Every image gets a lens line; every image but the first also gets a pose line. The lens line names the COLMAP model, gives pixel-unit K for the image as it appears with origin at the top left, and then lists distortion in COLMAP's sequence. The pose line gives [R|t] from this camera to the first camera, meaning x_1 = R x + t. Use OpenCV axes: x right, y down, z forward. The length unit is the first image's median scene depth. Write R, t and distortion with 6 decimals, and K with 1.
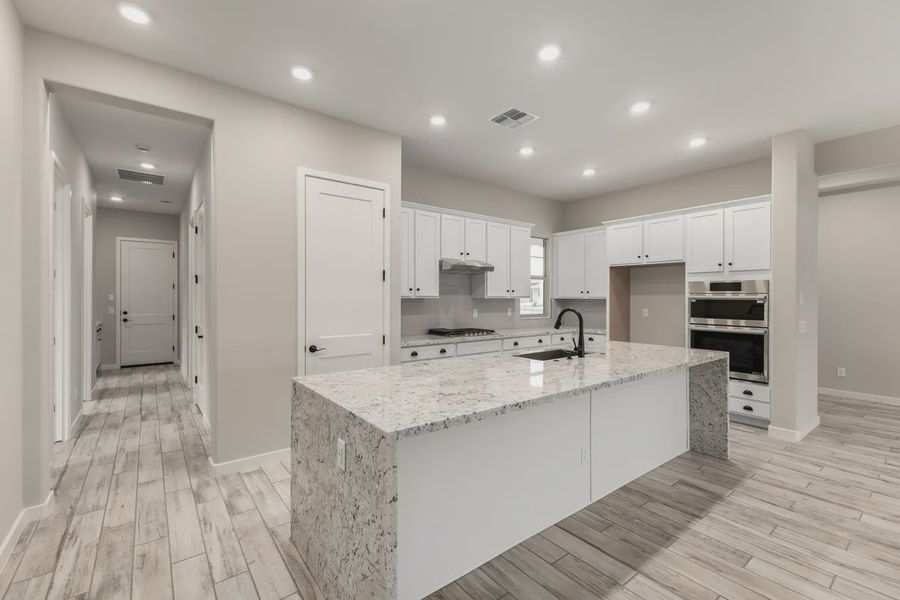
lens RADIAL K [[389.2, 0, 444.5], [0, 389.2, 294.8], [0, 0, 1]] dist [0.013204, -0.002531]
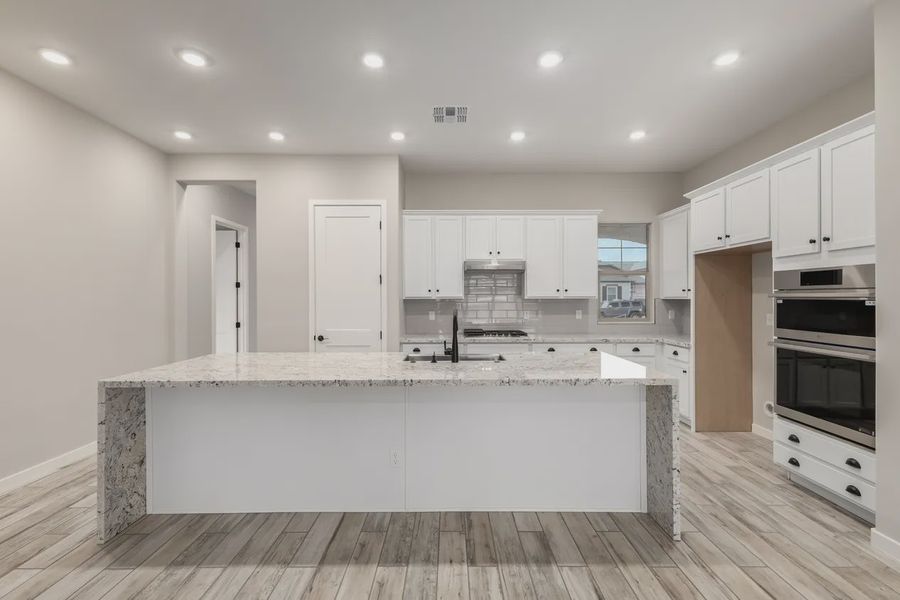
lens RADIAL K [[389.2, 0, 450.5], [0, 389.2, 297.9], [0, 0, 1]] dist [0.013204, -0.002531]
pose [[0.795035, -0.004936, -0.606543, 0.668728], [0.007670, 0.999969, 0.001916, 0.004409], [0.606515, -0.006176, 0.795048, 0.195032]]
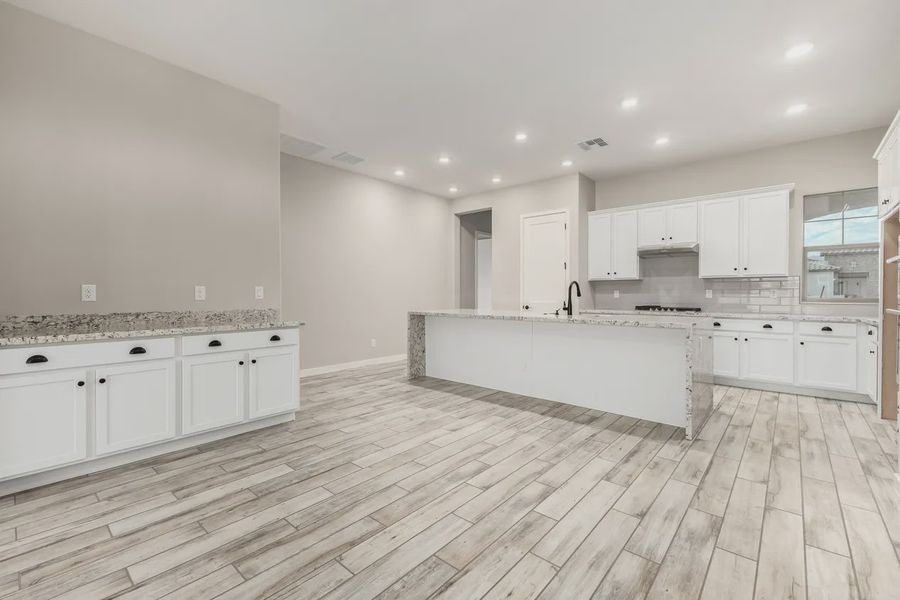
lens RADIAL K [[389.2, 0, 449.2], [0, 389.2, 293.4], [0, 0, 1]] dist [0.013204, -0.002531]
pose [[0.190280, -0.003454, -0.981724, 1.236835], [0.004198, 0.999988, -0.002704, 0.061841], [0.981721, -0.003607, 0.190292, 0.220284]]
